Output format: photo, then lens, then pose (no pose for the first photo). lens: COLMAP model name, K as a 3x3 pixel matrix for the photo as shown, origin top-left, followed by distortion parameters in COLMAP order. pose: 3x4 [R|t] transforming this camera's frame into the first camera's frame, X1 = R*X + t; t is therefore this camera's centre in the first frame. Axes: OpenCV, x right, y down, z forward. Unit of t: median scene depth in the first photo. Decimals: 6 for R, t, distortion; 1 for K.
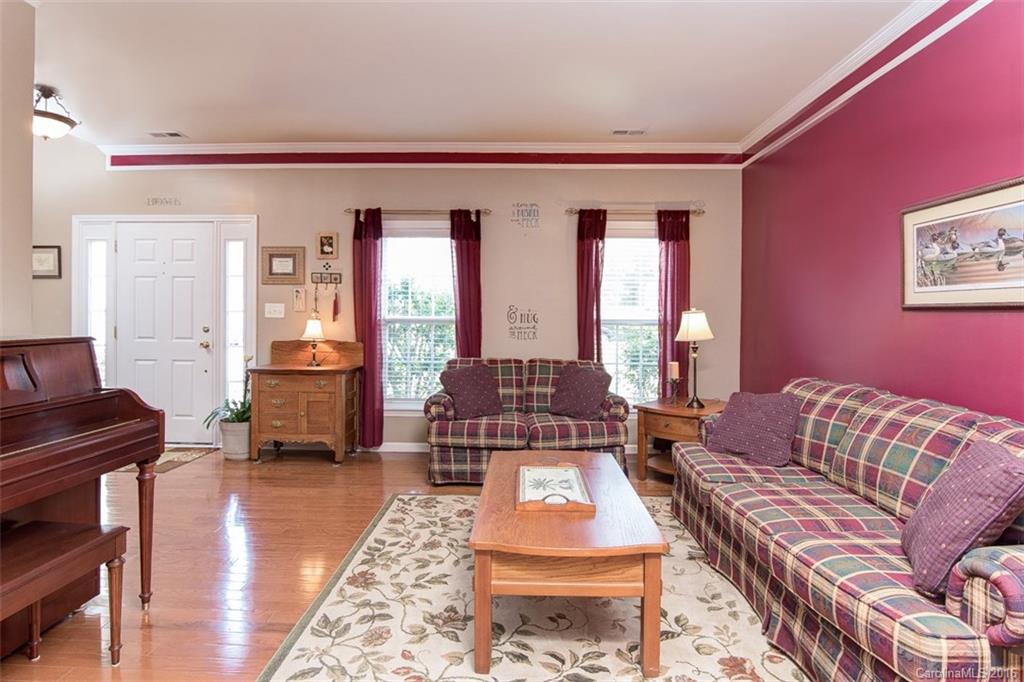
lens RADIAL K [[548.0, 0, 506.0], [0, 548.0, 312.3], [0, 0, 1]] dist [-0.006282, -0.000662]
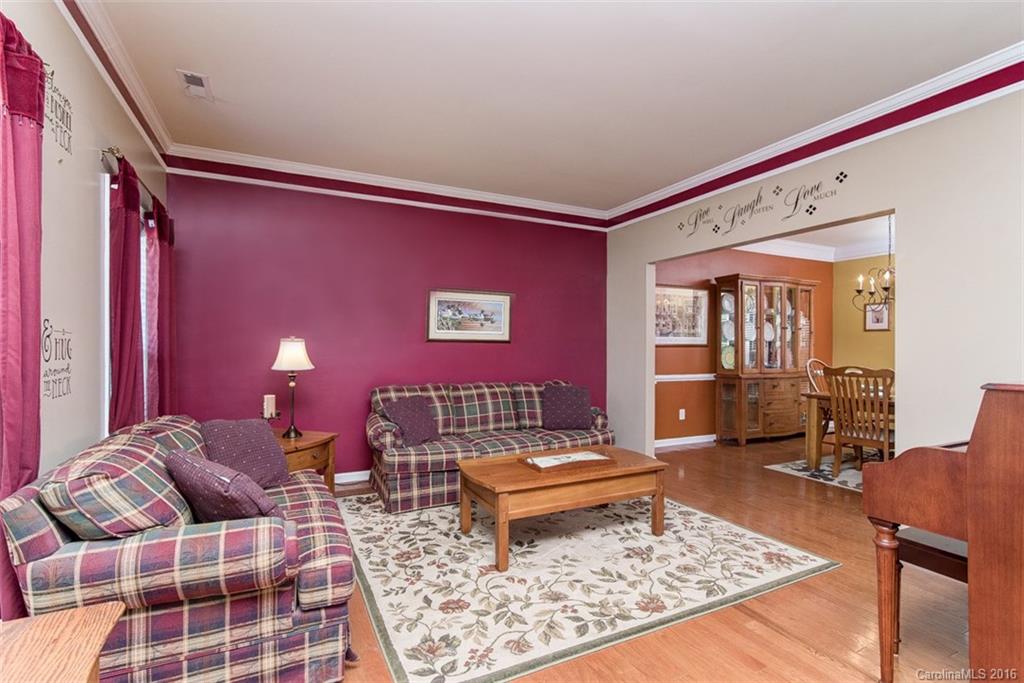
lens RADIAL K [[469.0, 0, 508.1], [0, 469.0, 345.7], [0, 0, 1]] dist [-0.004423, -0.000122]
pose [[-0.469568, -0.009193, 0.882849, -0.874502], [-0.013860, 0.999899, 0.003040, 0.002157], [-0.882788, -0.010809, -0.469648, 1.591527]]
